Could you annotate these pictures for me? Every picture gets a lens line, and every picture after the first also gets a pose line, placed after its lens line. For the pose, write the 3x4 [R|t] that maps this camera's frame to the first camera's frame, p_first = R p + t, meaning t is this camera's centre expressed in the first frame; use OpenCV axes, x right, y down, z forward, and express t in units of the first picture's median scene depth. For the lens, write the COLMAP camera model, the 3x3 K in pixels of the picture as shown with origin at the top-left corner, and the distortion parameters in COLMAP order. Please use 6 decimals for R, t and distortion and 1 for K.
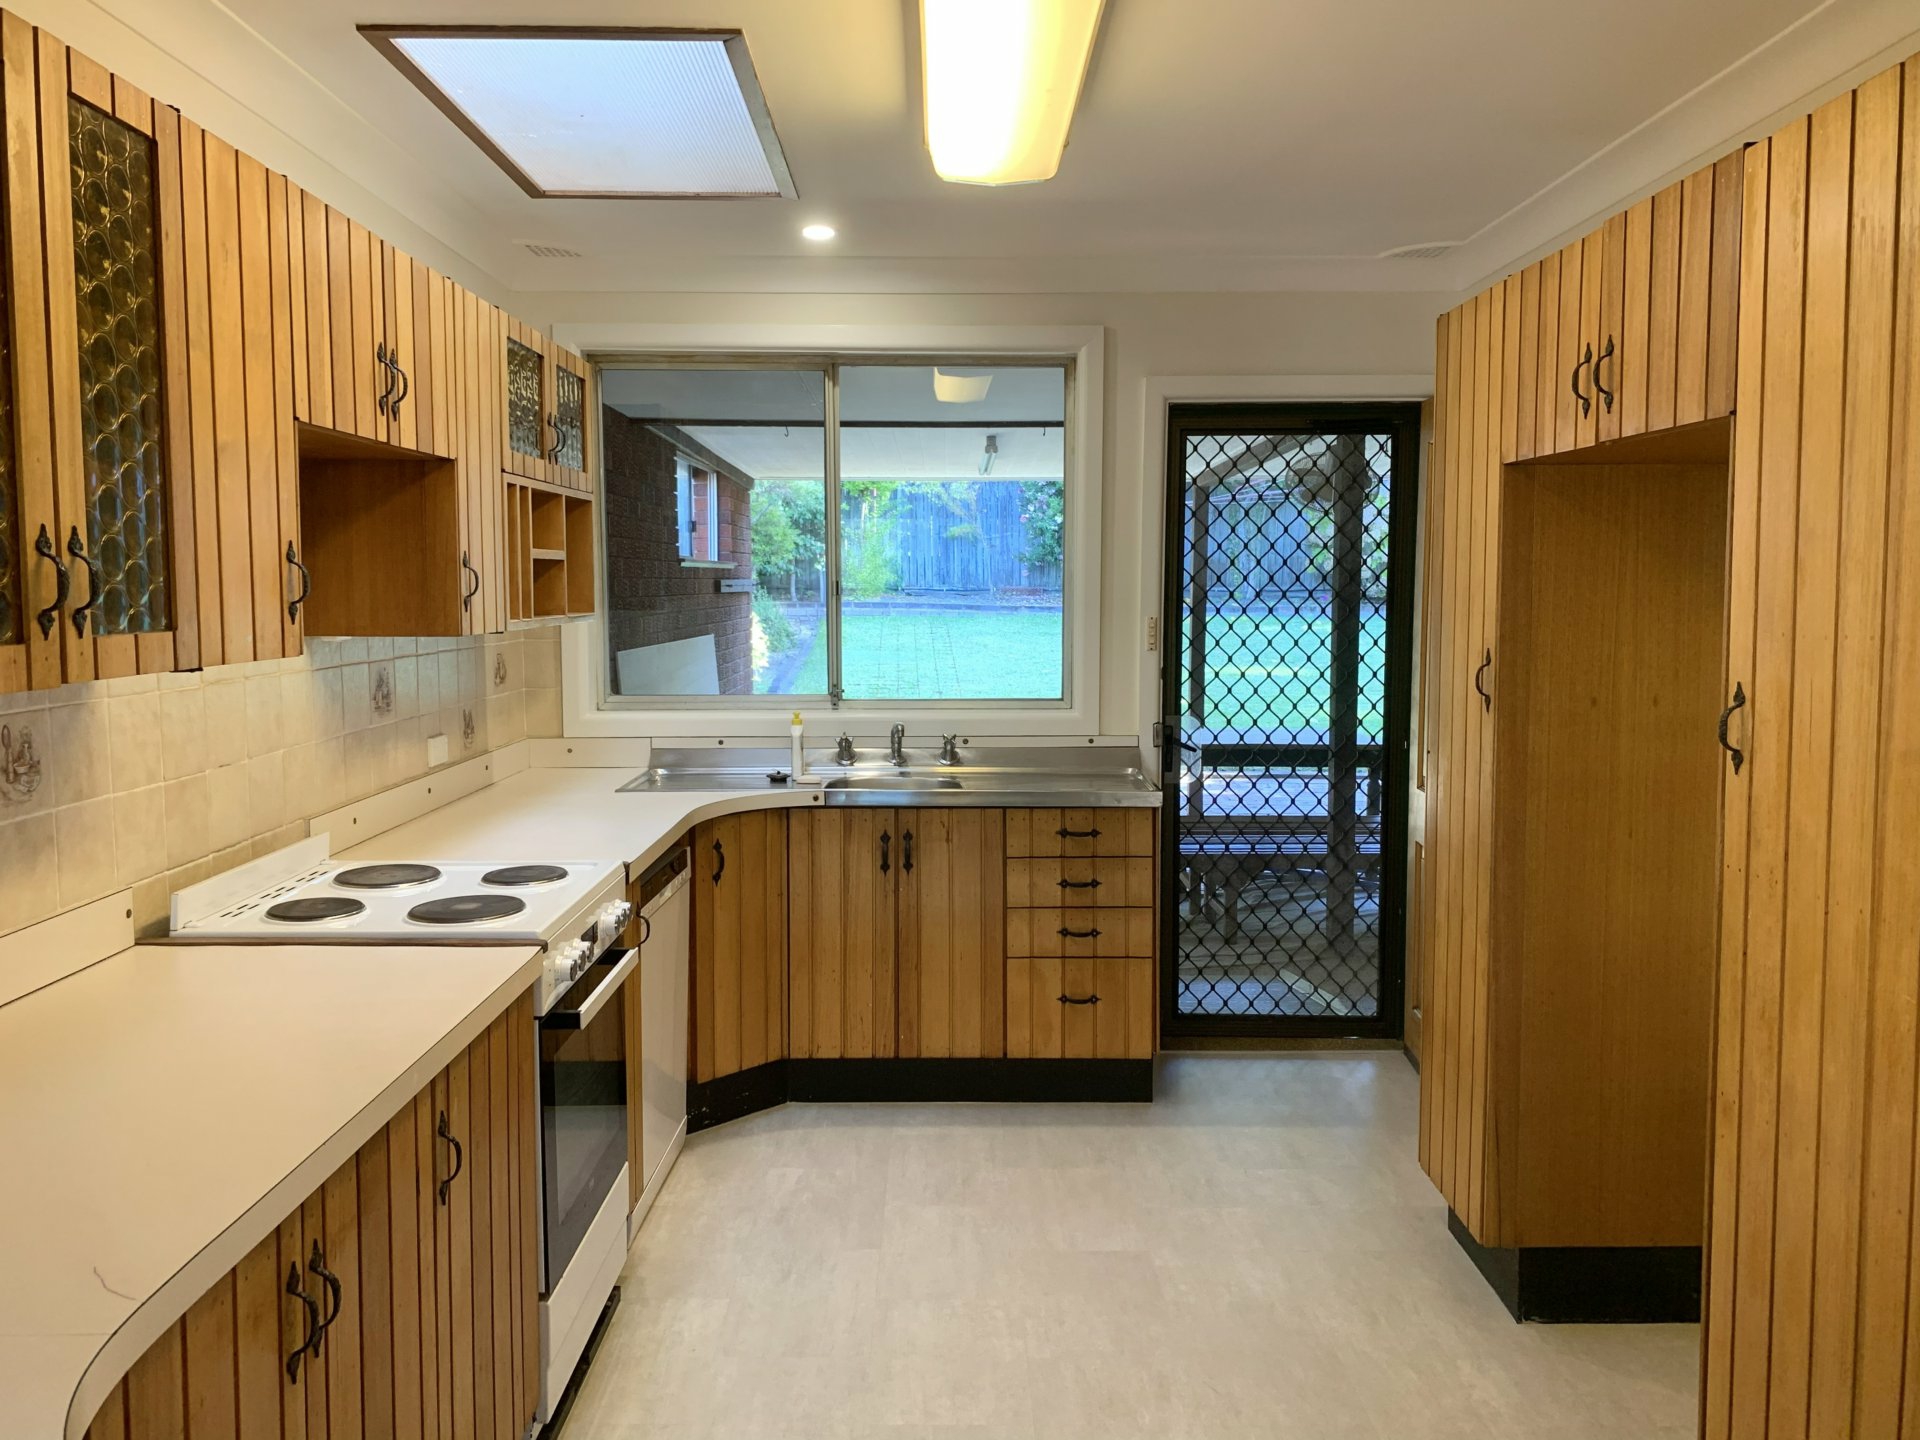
lens RADIAL K [[1476.9, 0, 960.0], [0, 1476.9, 720.0], [0, 0, 1]] dist [-0.040202, 0.001274]
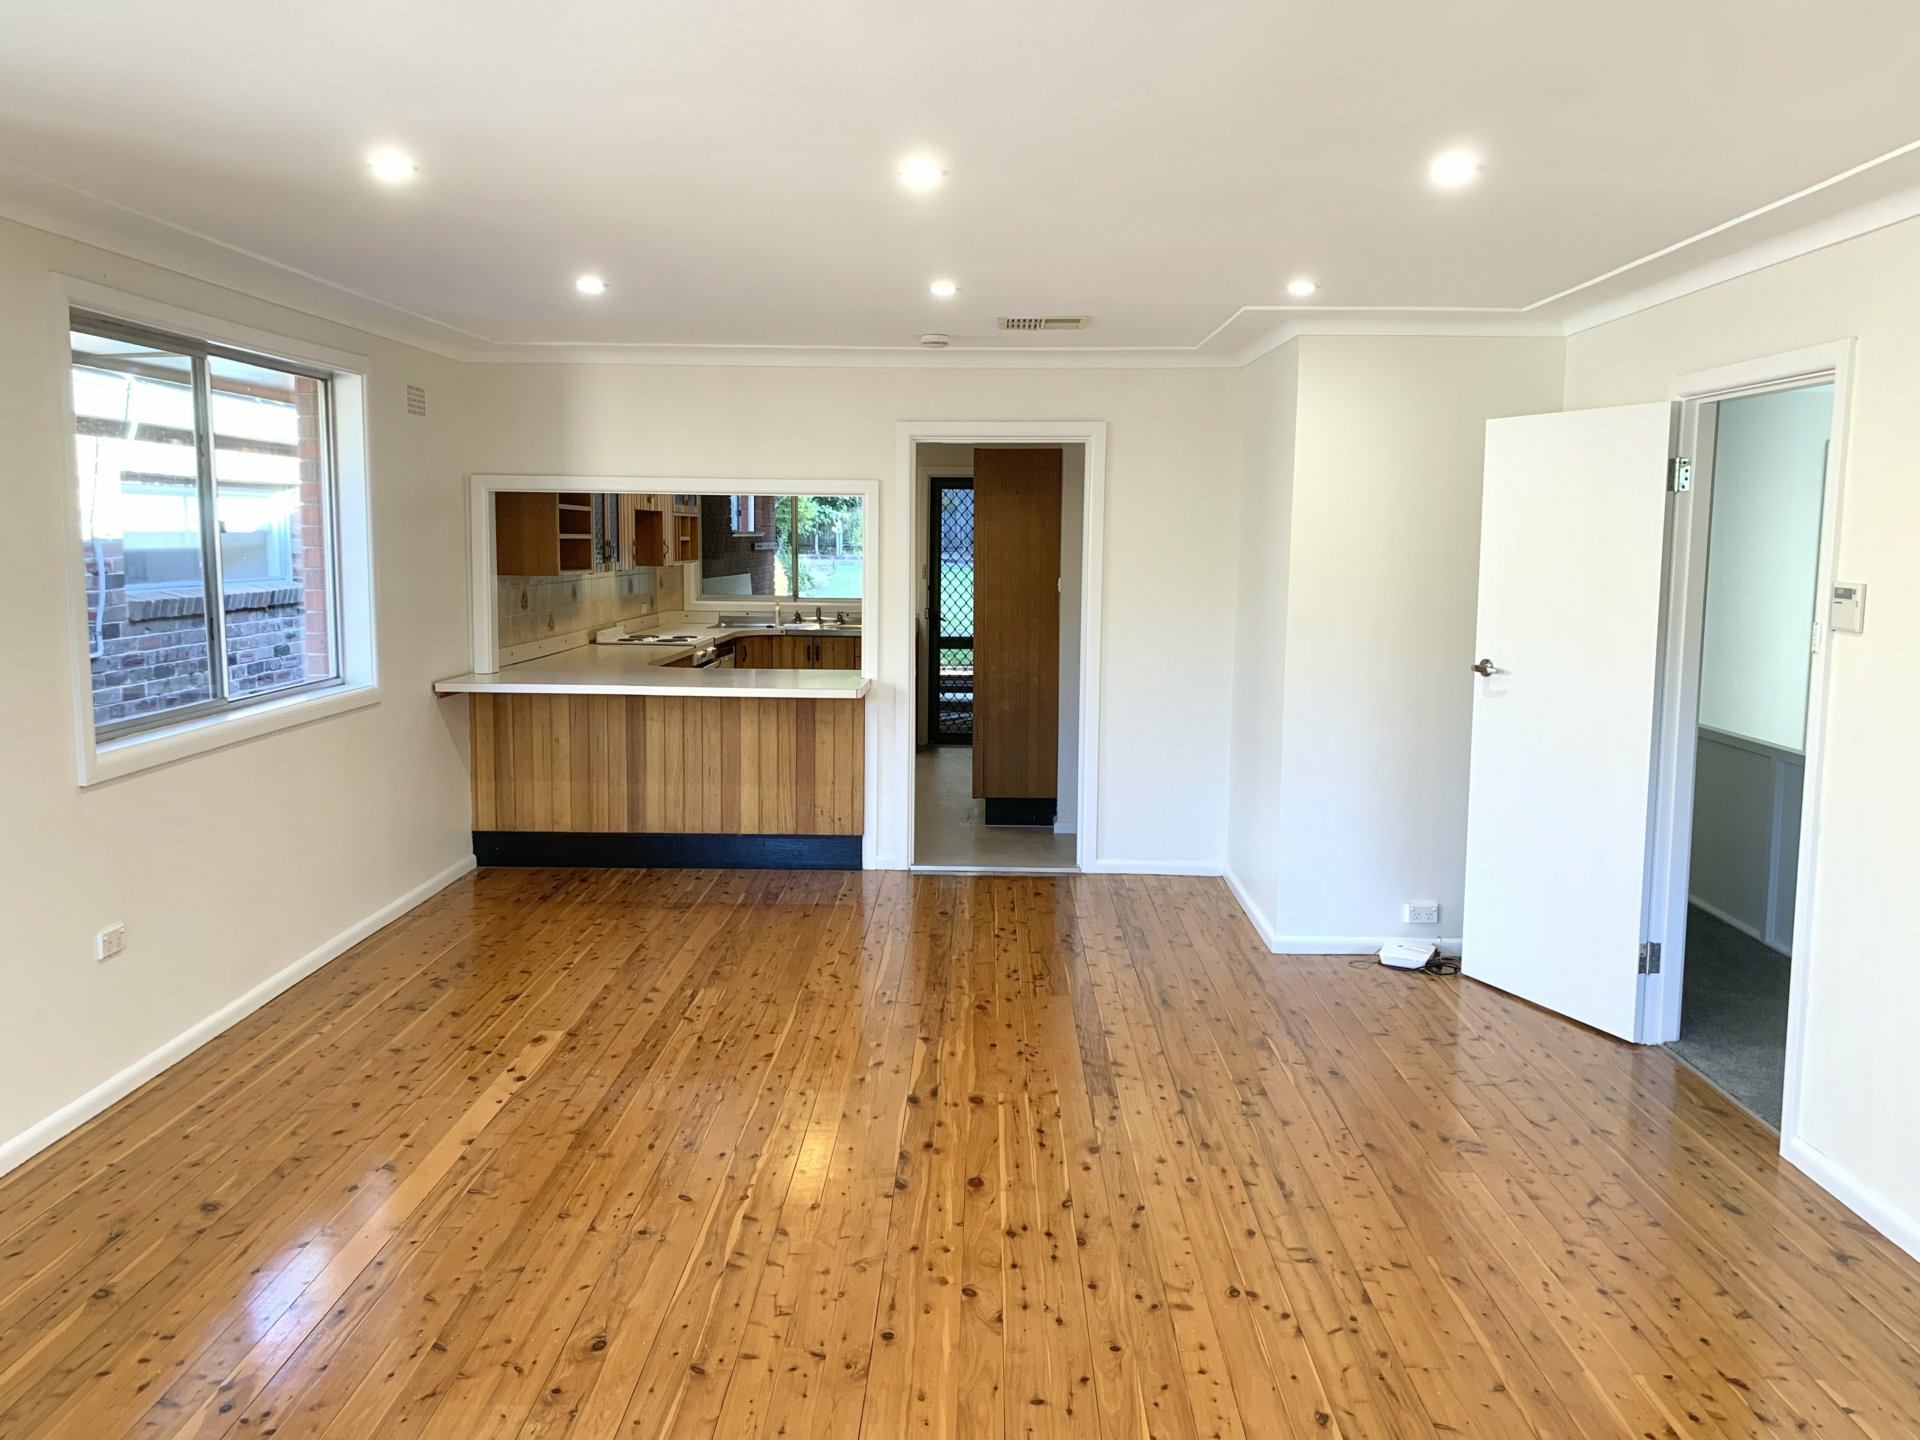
lens RADIAL K [[1476.9, 0, 960.0], [0, 1476.9, 720.0], [0, 0, 1]] dist [-0.040202, 0.001274]
pose [[0.999241, 0.020705, -0.032994, 0.278467], [-0.019688, 0.999329, 0.030875, 0.110554], [0.033611, -0.030202, 0.998979, -1.459558]]
